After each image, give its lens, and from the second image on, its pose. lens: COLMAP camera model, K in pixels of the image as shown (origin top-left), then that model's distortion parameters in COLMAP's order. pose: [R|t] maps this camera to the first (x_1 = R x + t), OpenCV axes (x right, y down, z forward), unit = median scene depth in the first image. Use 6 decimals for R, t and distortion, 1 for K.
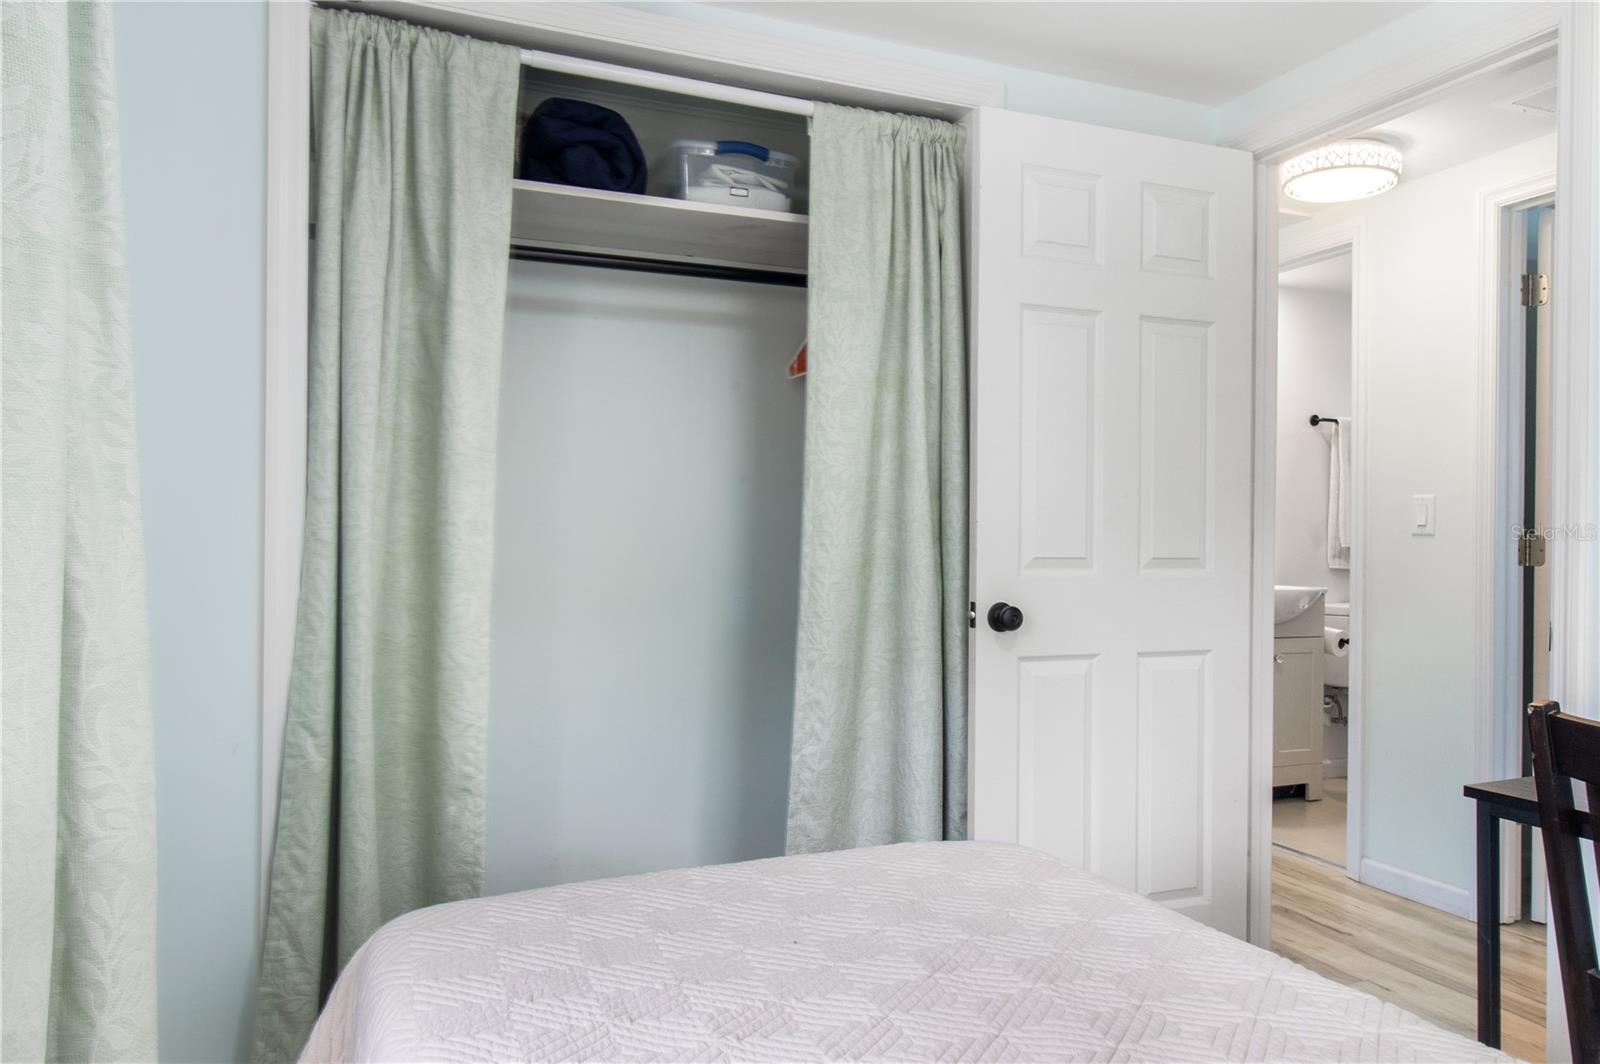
lens RADIAL K [[1094.1, 0, 800.0], [0, 1094.1, 532.0], [0, 0, 1]] dist [0.005471, -0.000091]
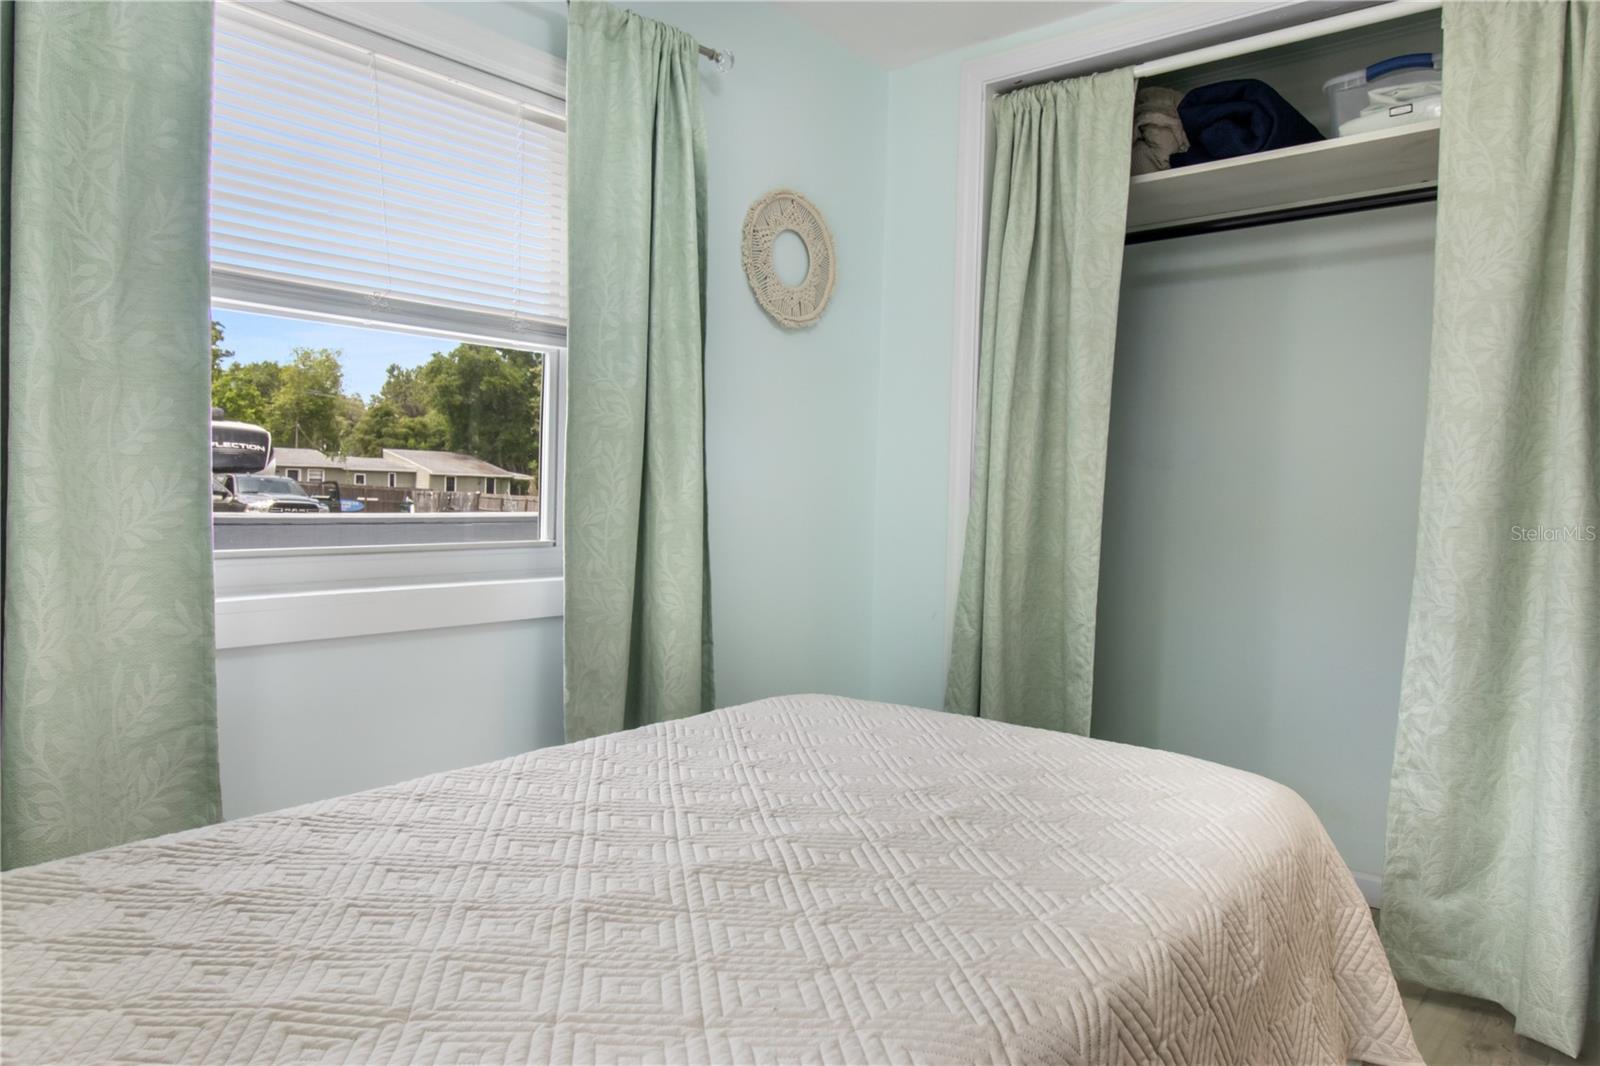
lens RADIAL K [[1086.0, 0, 843.4], [0, 1086.0, 512.9], [0, 0, 1]] dist [0.002202, -0.000527]
pose [[0.459432, 0.017786, -0.888035, 0.587414], [-0.015818, 0.999805, 0.011841, 0.032505], [0.888072, 0.008607, 0.459624, 0.158739]]
